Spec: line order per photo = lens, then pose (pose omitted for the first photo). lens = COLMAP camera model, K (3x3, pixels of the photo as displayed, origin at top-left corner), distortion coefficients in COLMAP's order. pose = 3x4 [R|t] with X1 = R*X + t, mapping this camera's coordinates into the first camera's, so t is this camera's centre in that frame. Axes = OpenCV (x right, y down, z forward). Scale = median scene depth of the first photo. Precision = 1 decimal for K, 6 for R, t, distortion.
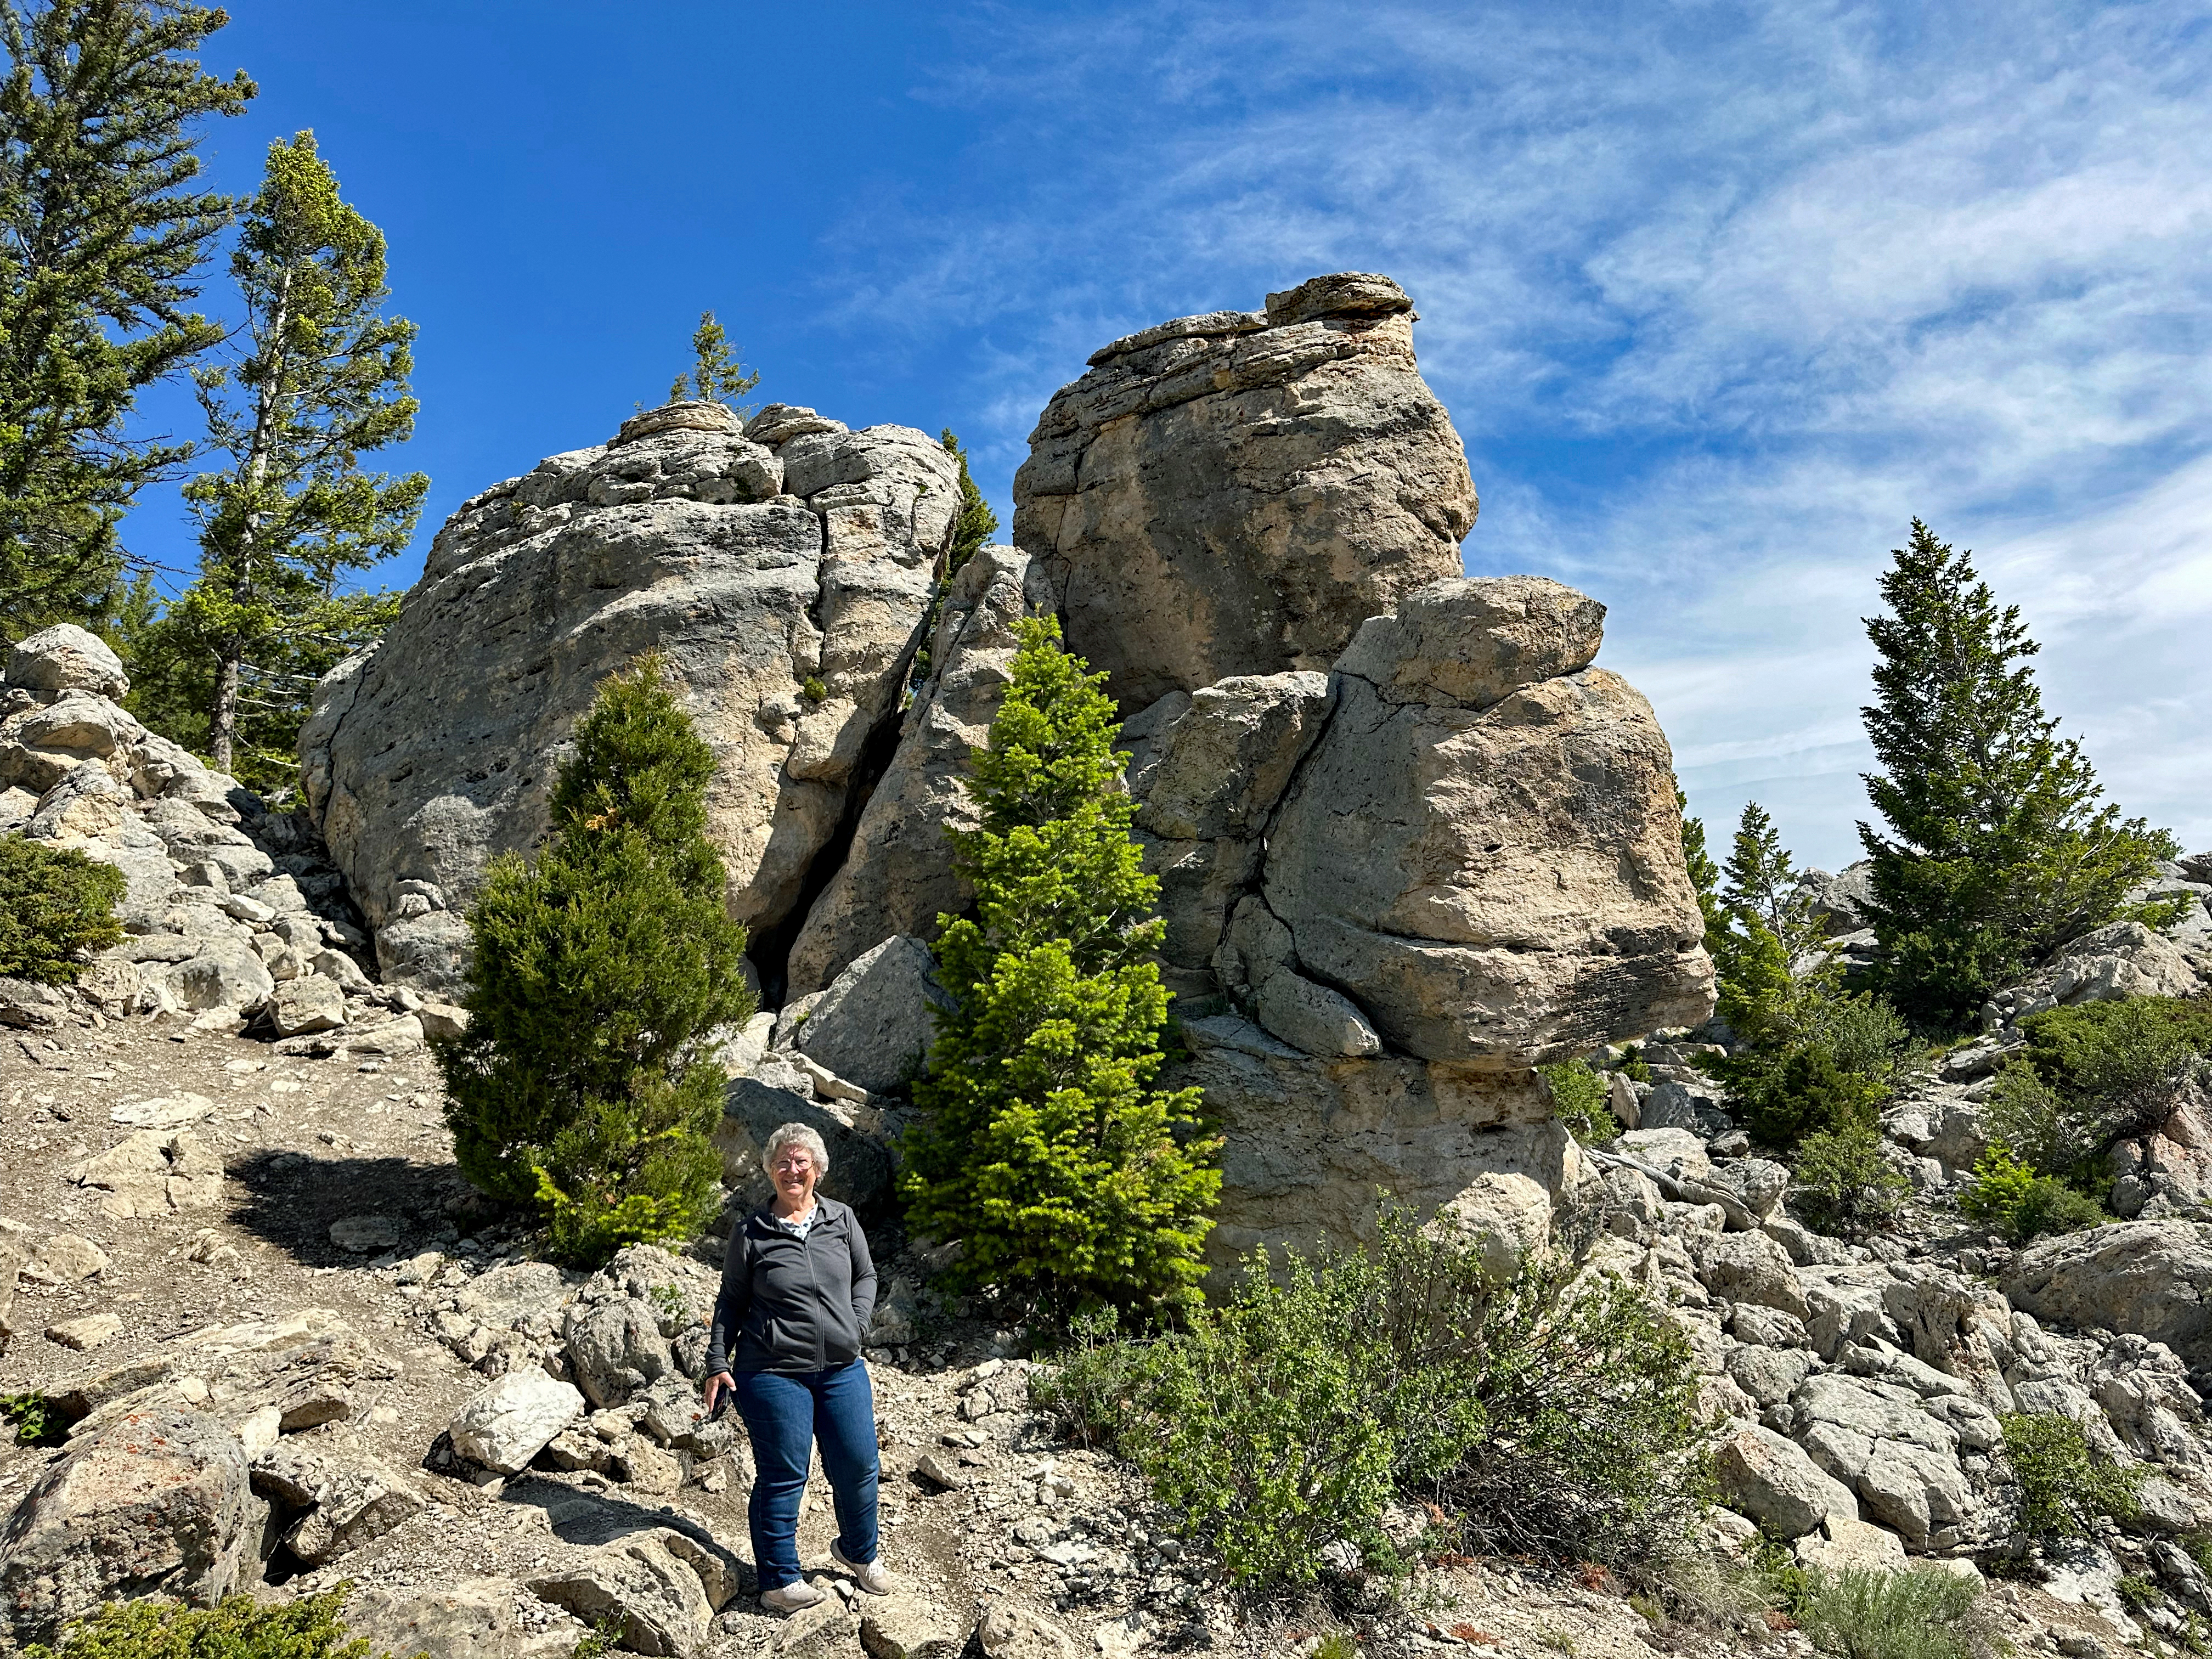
lens RADIAL K [[1568.0, 0, 1111.2], [0, 1568.0, 846.2], [0, 0, 1]] dist [0.020402, -0.021437]
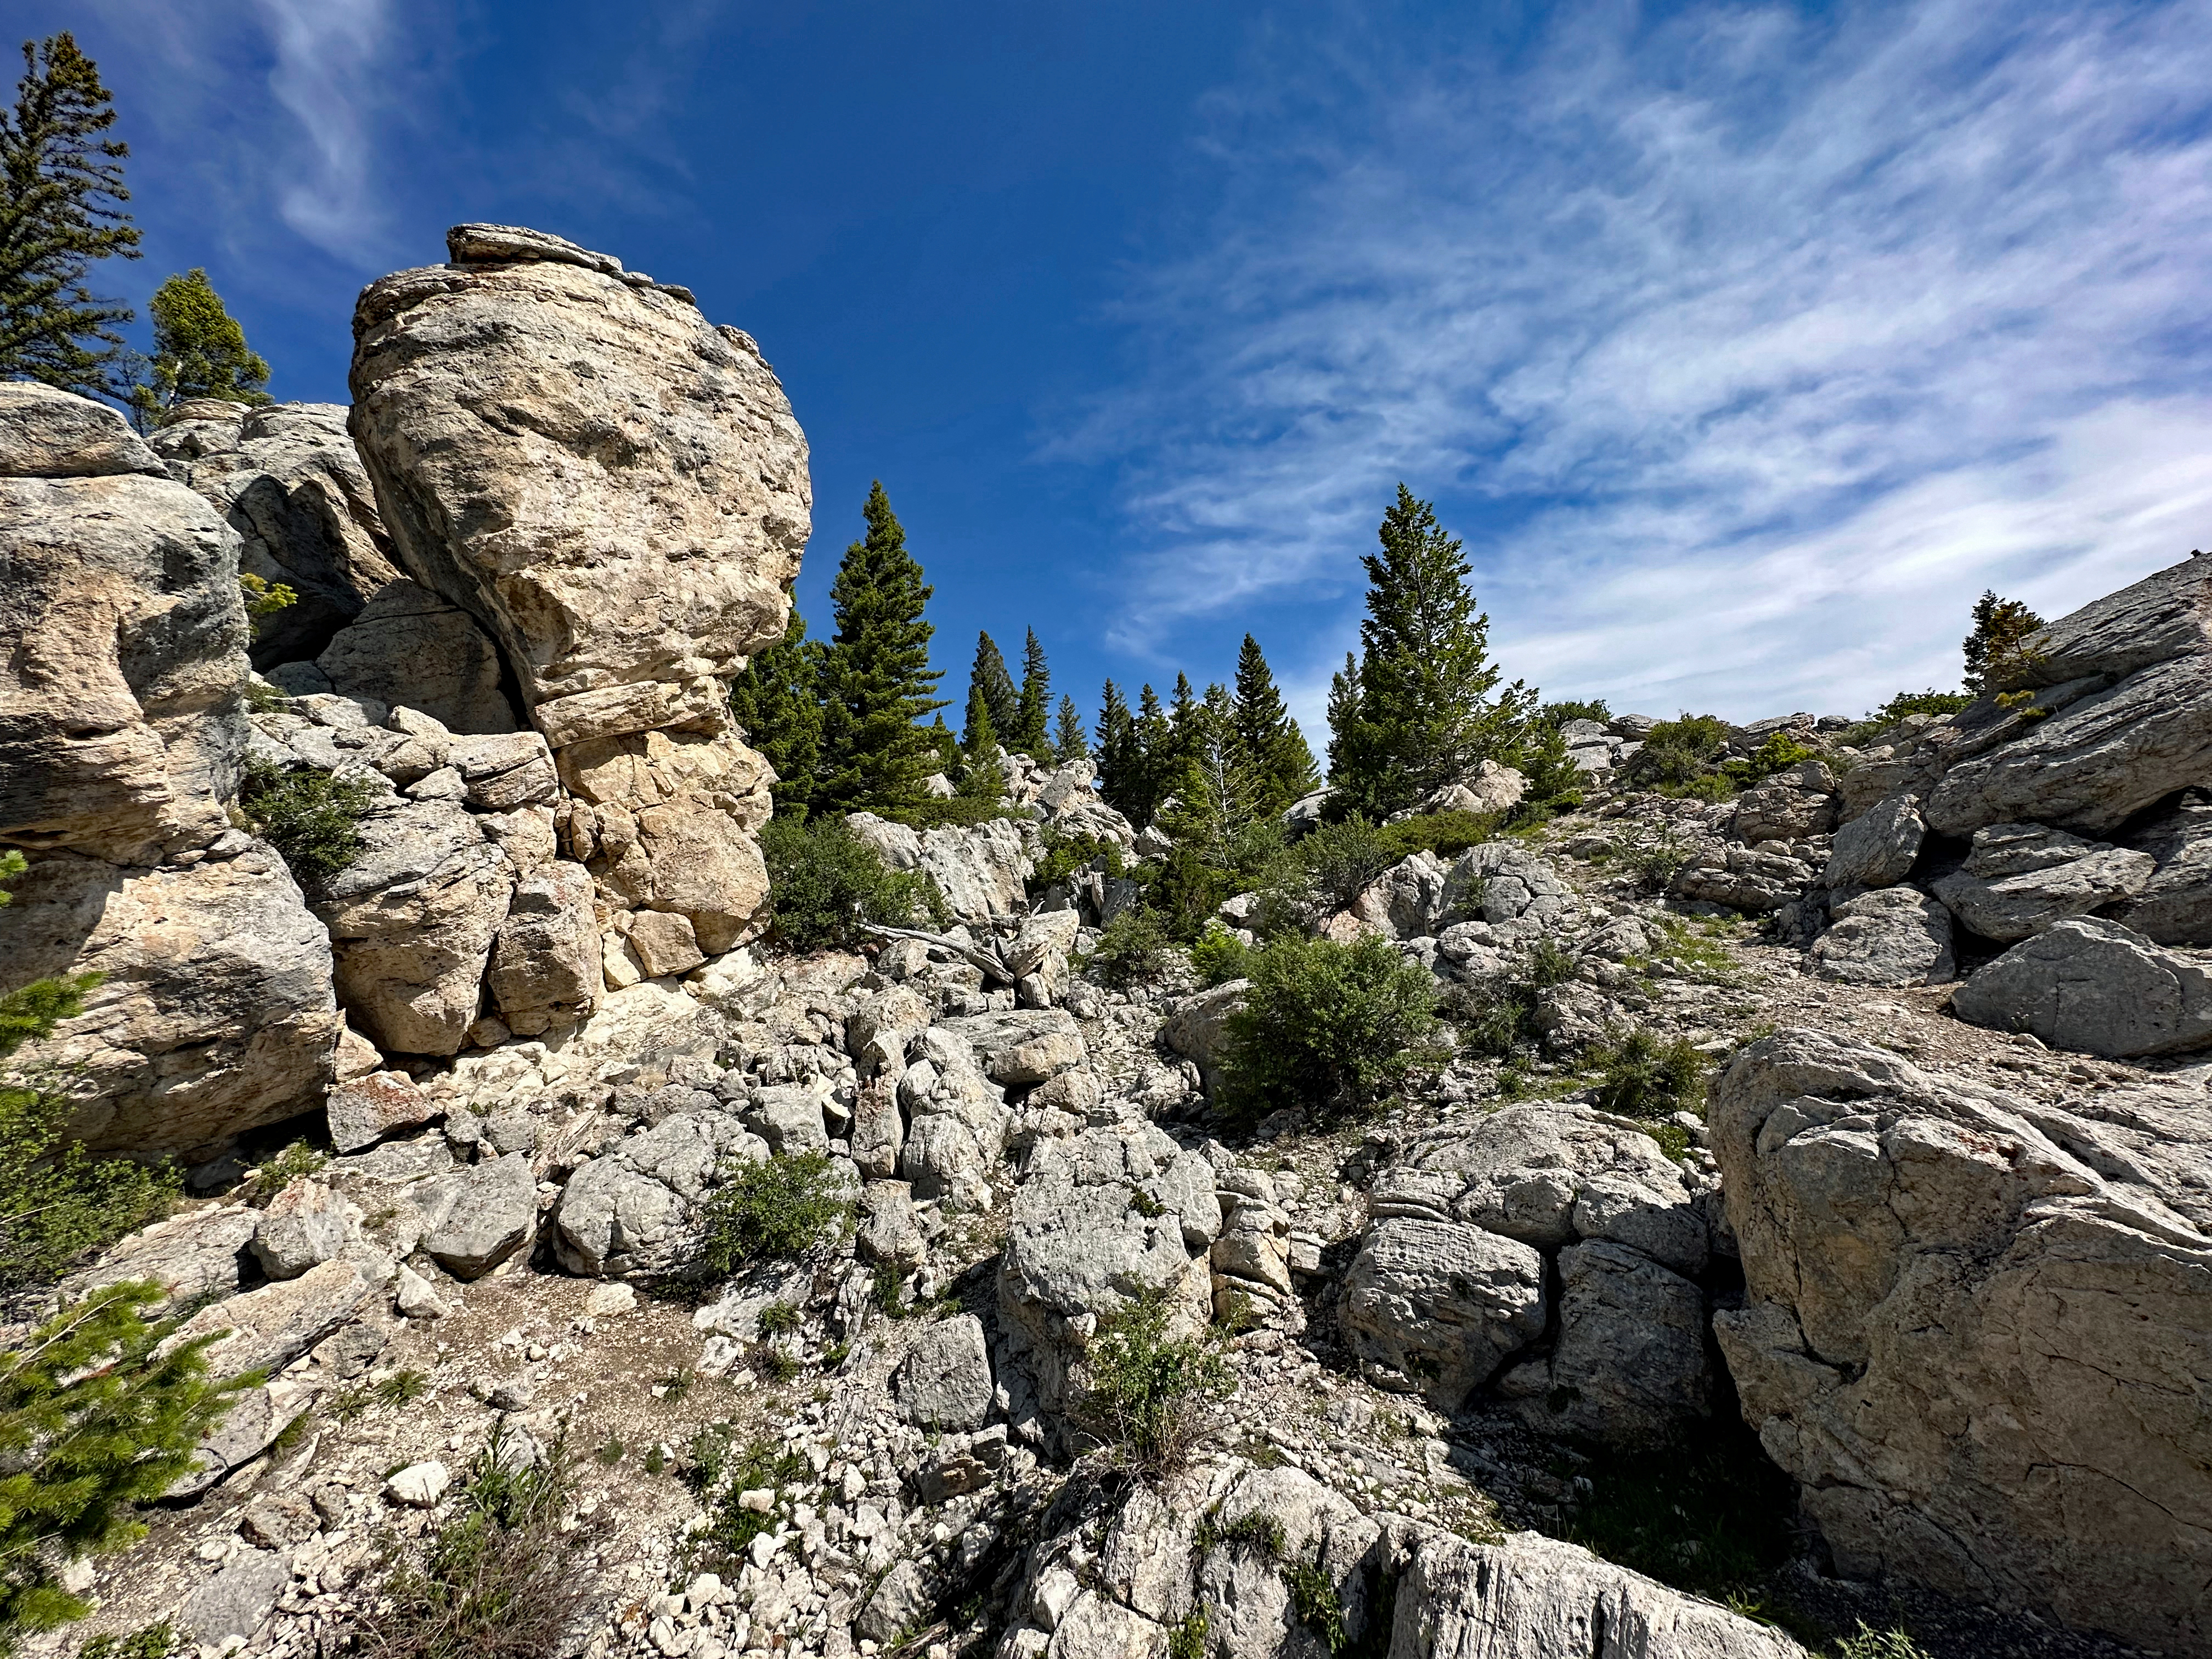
lens RADIAL K [[884.7, 0, 1106.0], [0, 884.7, 829.5], [0, 0, 1]] dist [0.009688, -0.004248]
pose [[0.993342, -0.019562, -0.113528, 0.750552], [0.028630, 0.996479, 0.078804, 0.071289], [0.111586, -0.081530, 0.990405, 0.344662]]
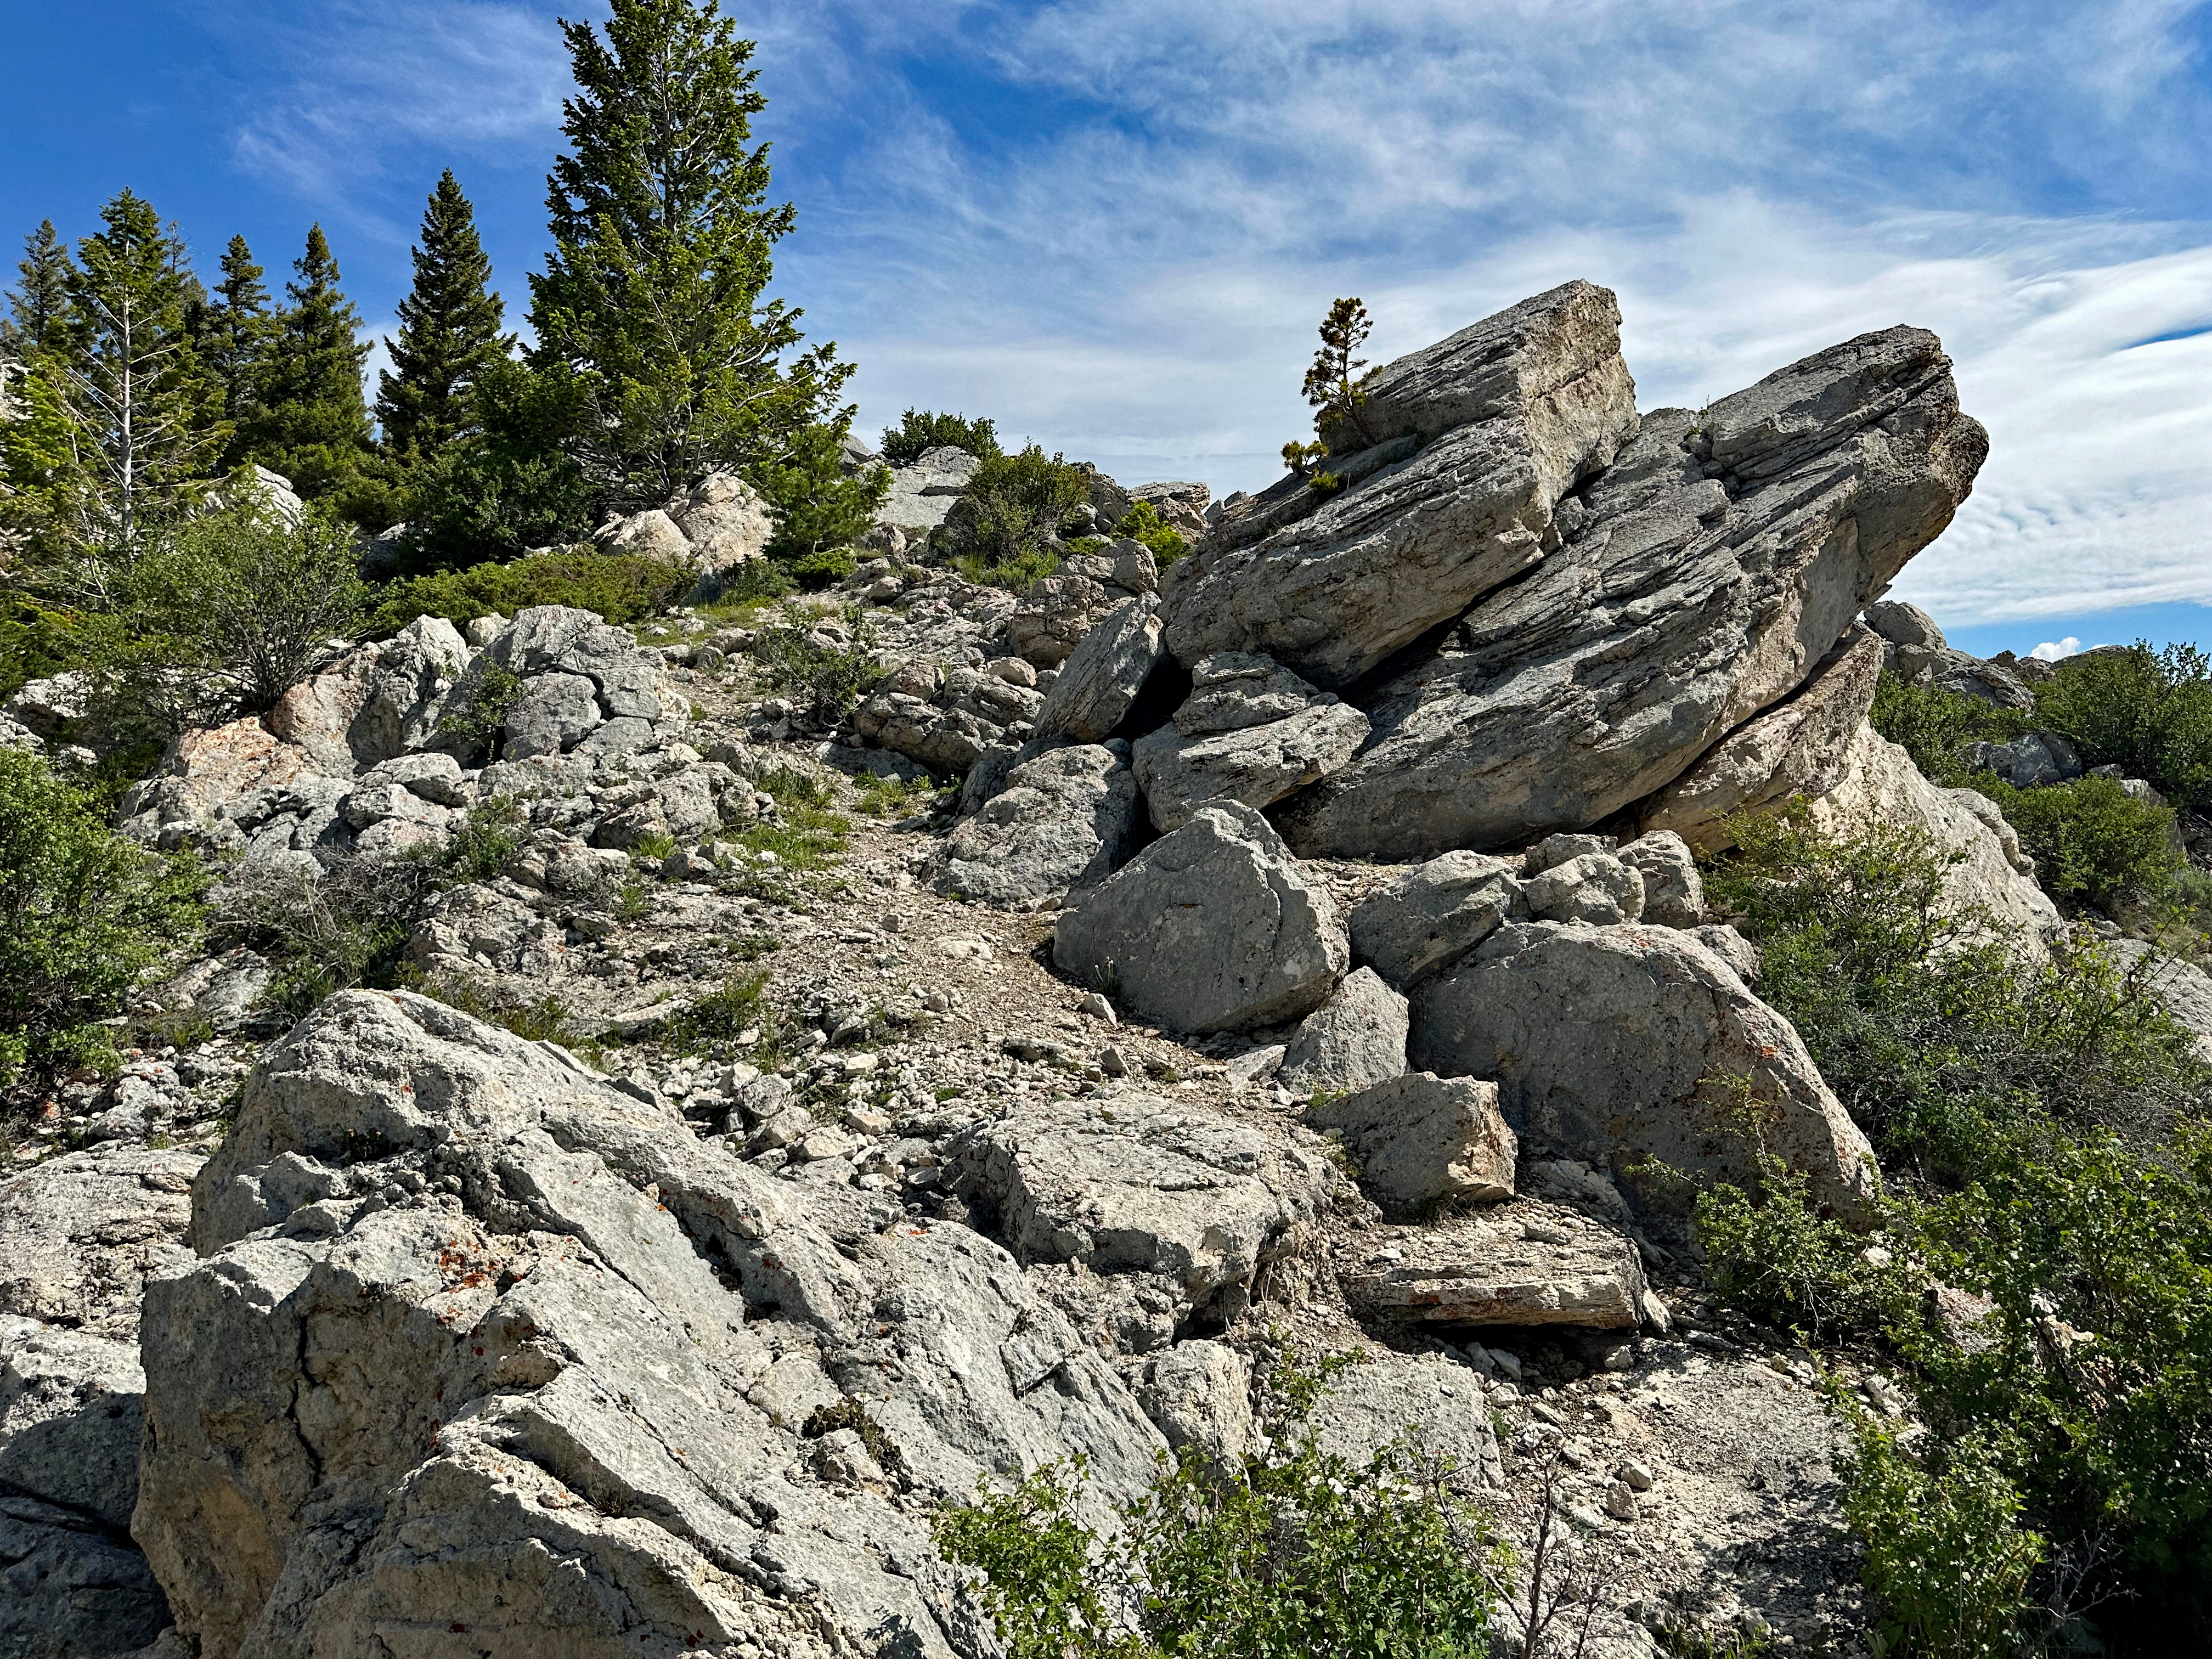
lens RADIAL K [[1548.2, 0, 1106.0], [0, 1548.2, 829.5], [0, 0, 1]] dist [0.119546, -0.190422]
pose [[0.916860, 0.055442, 0.395340, 2.014973], [-0.138327, 0.973080, 0.184339, 0.187651], [-0.374478, -0.223699, 0.899847, 0.849812]]
